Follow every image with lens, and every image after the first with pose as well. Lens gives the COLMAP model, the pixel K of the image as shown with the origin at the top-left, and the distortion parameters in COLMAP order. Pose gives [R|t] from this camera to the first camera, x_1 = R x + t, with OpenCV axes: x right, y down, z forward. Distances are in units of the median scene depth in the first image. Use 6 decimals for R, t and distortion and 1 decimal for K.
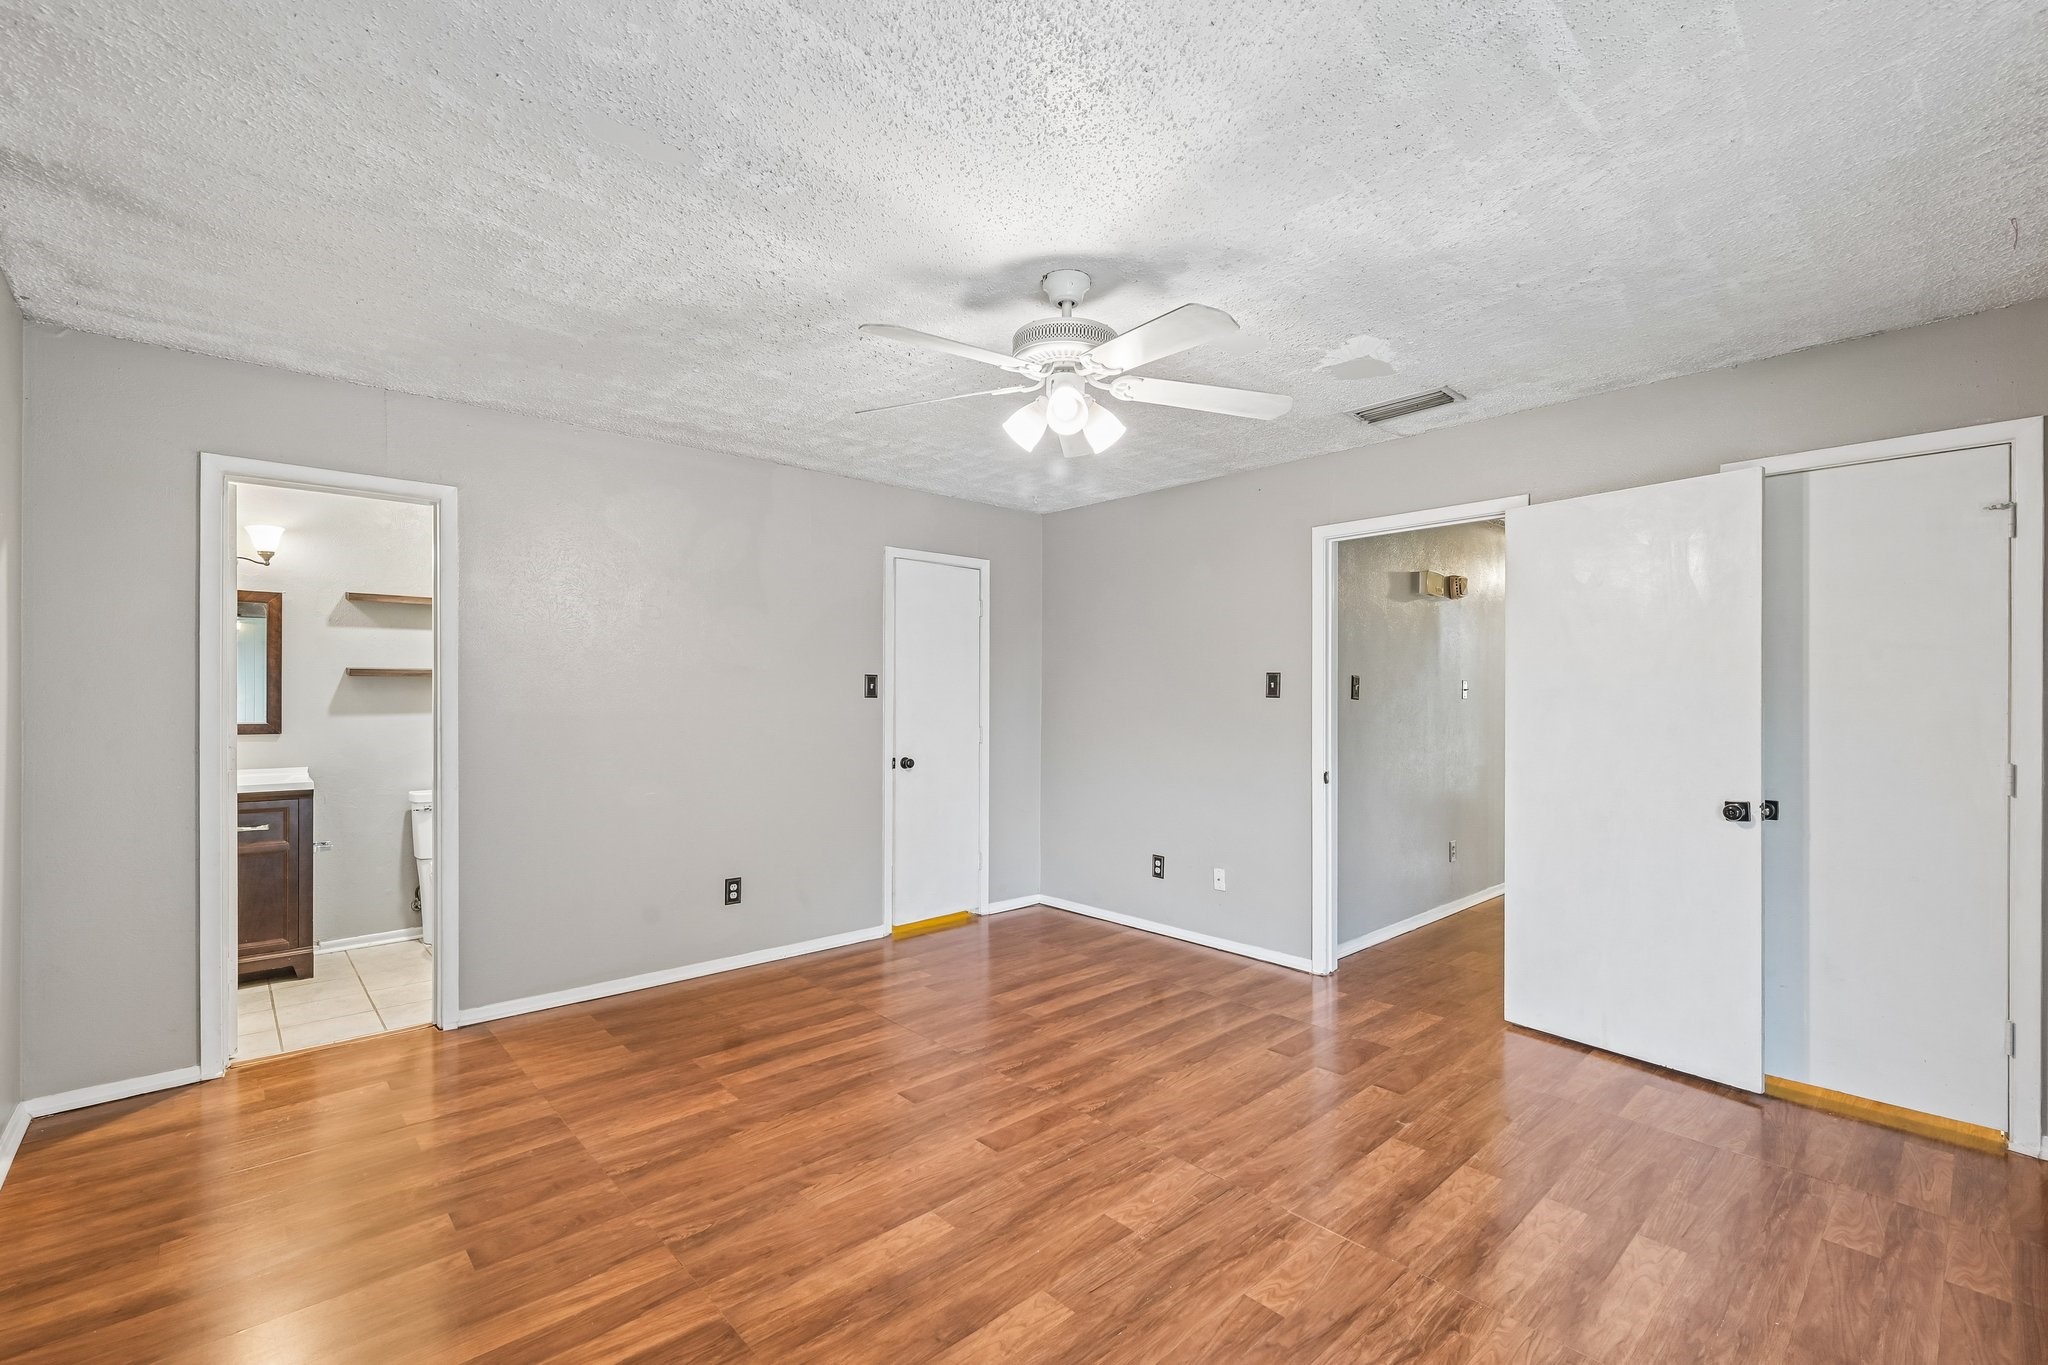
lens RADIAL K [[879.2, 0, 1021.5], [0, 879.2, 689.7], [0, 0, 1]] dist [-0.006254, -0.000052]
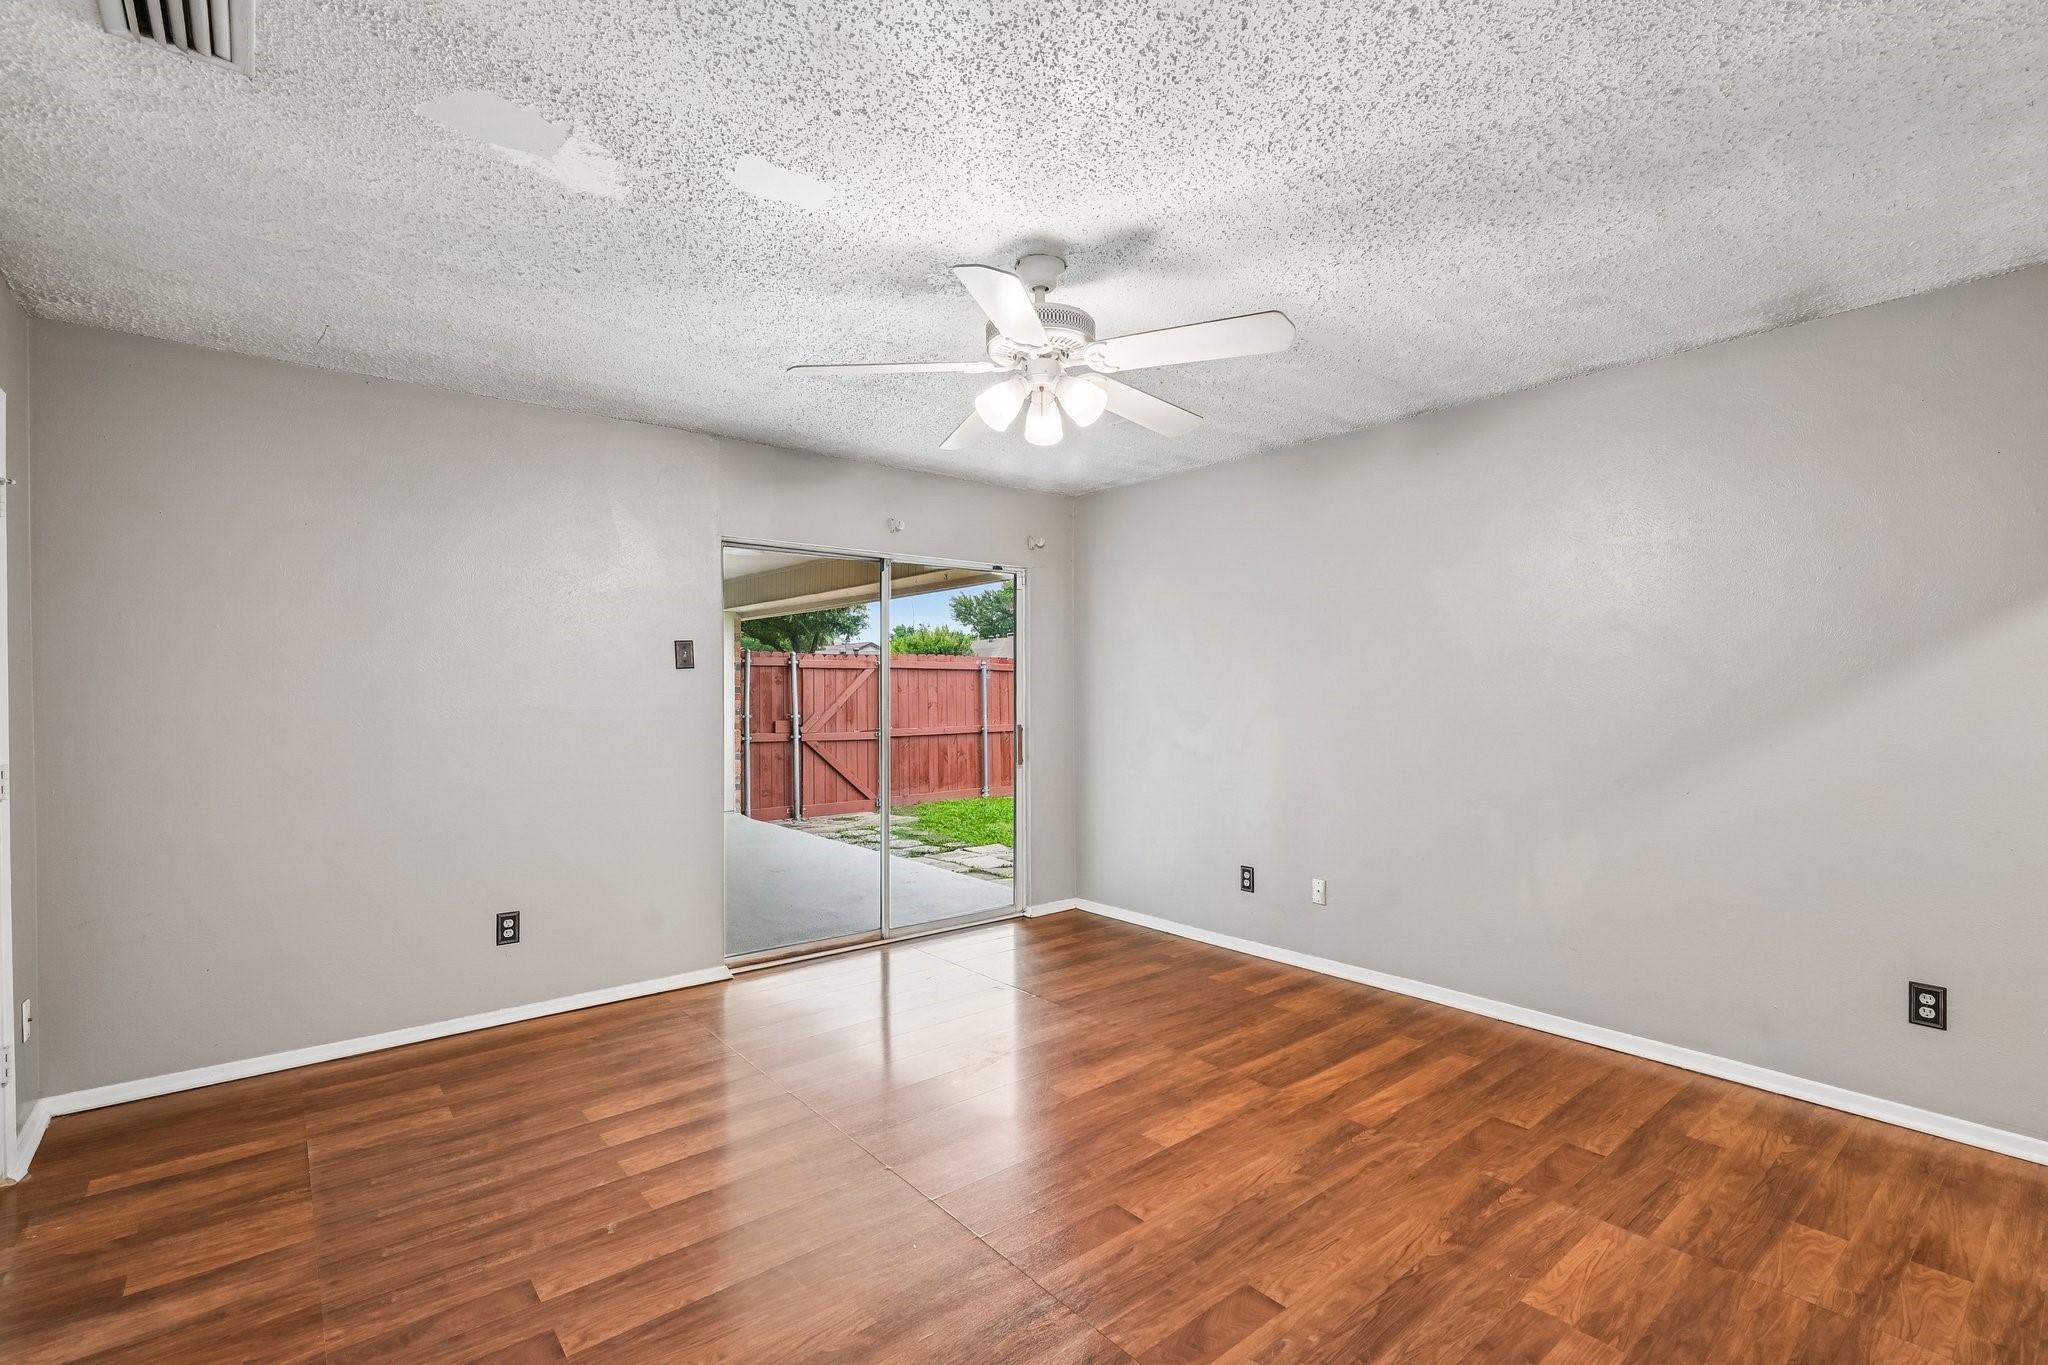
lens RADIAL K [[915.3, 0, 1027.8], [0, 915.3, 686.2], [0, 0, 1]] dist [0.001868, -0.001163]
pose [[-0.999011, 0.001288, 0.044444, 0.020410], [0.001010, 0.999980, -0.006286, 0.009783], [-0.044451, -0.006235, -0.998992, 2.018234]]
